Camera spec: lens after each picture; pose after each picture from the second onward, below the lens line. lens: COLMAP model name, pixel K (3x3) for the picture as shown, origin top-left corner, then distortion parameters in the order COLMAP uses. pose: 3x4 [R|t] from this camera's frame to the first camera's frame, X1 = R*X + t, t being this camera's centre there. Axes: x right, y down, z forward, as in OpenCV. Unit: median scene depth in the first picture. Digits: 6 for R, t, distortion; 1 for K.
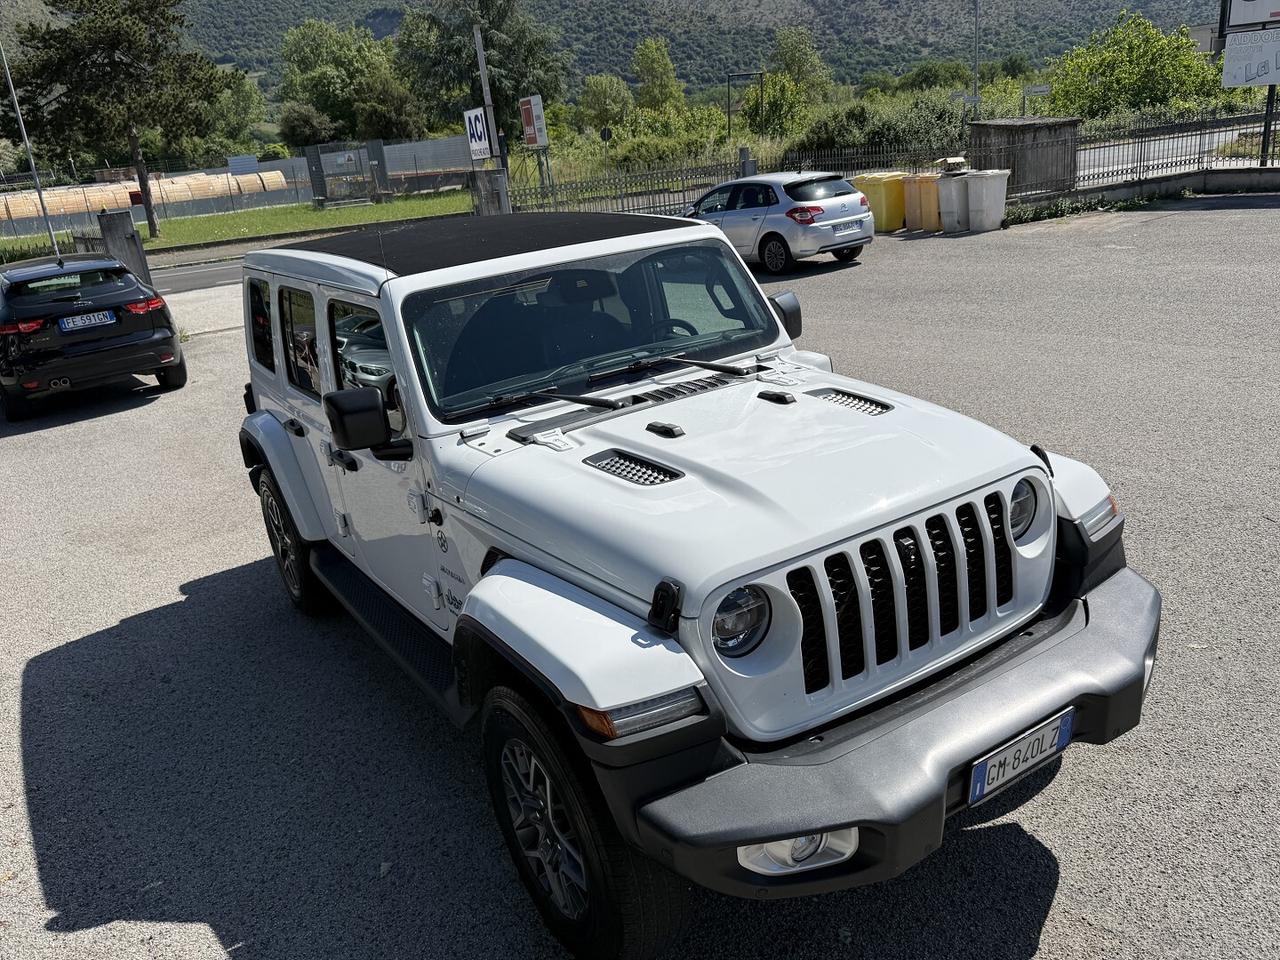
lens RADIAL K [[1041.6, 0, 638.3], [0, 1041.6, 473.8], [0, 0, 1]] dist [0.016477, -0.017824]
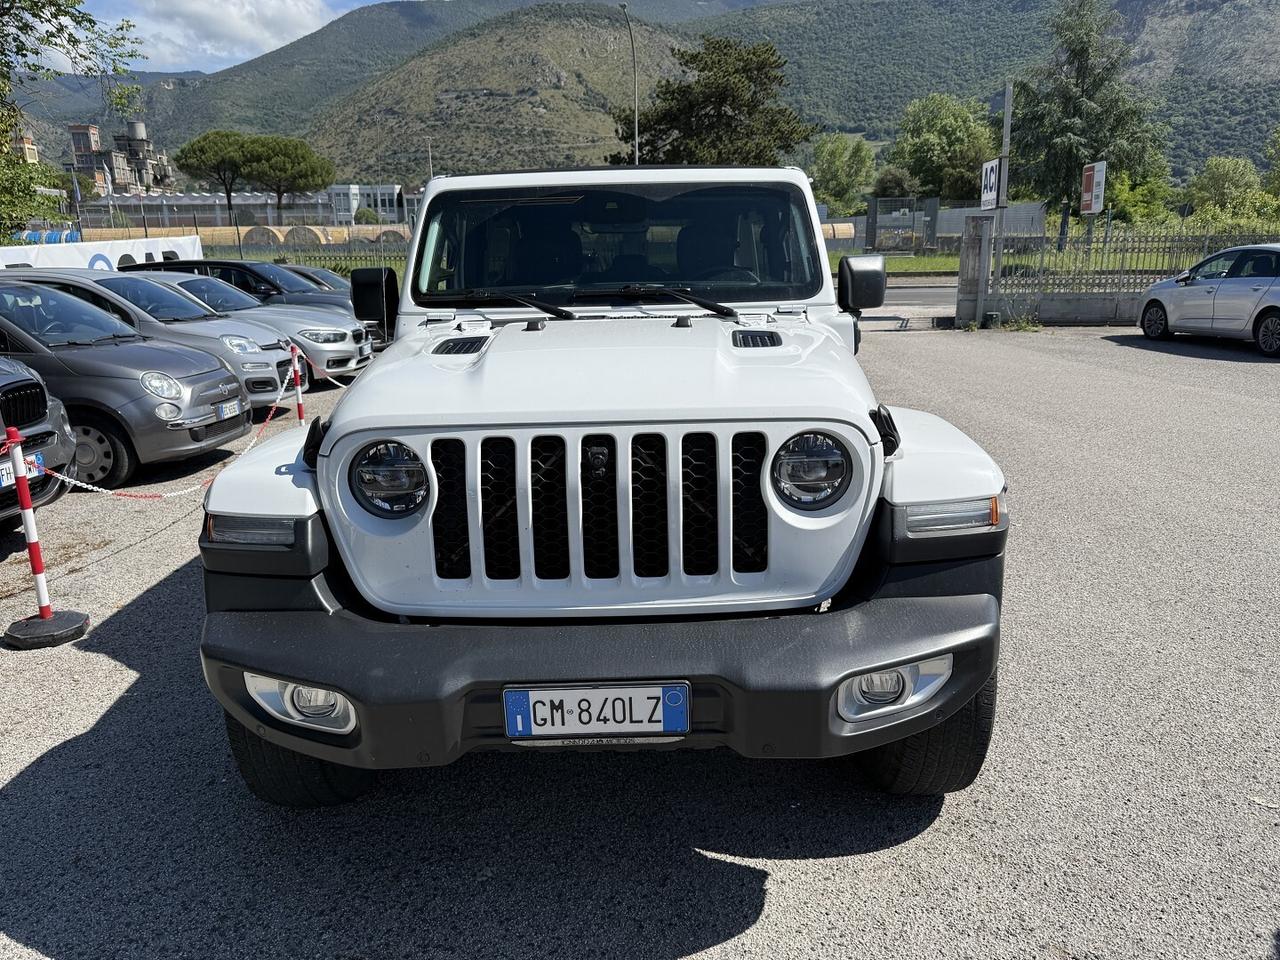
lens RADIAL K [[986.1, 0, 637.8], [0, 986.1, 475.8], [0, 0, 1]] dist [0.035076, -0.044398]
pose [[0.842809, 0.213801, -0.493926, 0.381121], [-0.236466, 0.971490, 0.017027, 0.035792], [0.483484, 0.102446, 0.869337, 0.168434]]
